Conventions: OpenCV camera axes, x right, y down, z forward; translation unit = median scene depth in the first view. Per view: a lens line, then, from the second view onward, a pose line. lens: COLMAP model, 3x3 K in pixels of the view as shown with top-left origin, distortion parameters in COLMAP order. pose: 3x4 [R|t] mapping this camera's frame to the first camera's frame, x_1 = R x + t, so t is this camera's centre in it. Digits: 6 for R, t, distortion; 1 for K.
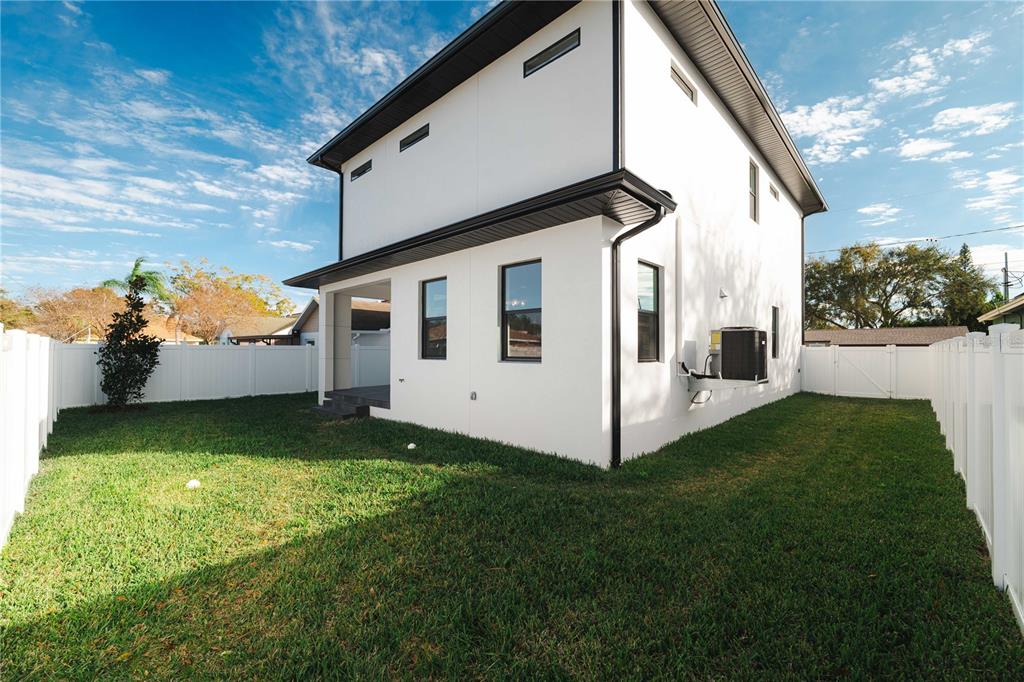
lens RADIAL K [[419.3, 0, 515.8], [0, 419.3, 339.6], [0, 0, 1]] dist [-0.020628, 0.004716]
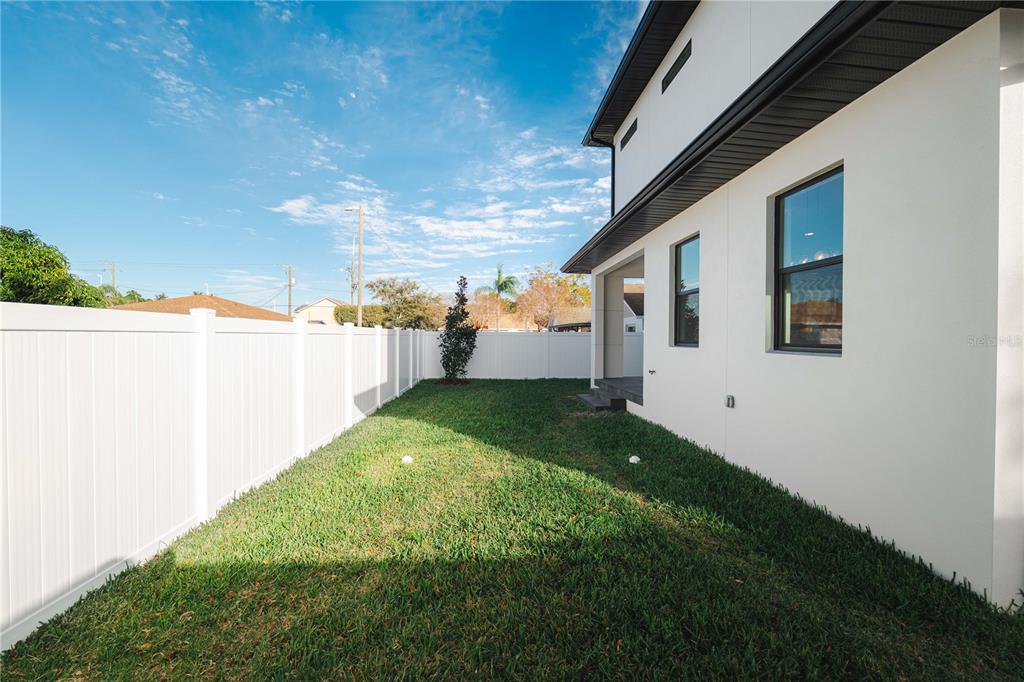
lens RADIAL K [[419.3, 0, 515.8], [0, 419.3, 339.6], [0, 0, 1]] dist [-0.020628, 0.004716]
pose [[0.734666, 0.005474, -0.678407, 0.098967], [0.013340, 0.999658, 0.022513, 0.014867], [0.678298, -0.025589, 0.734341, 0.274408]]
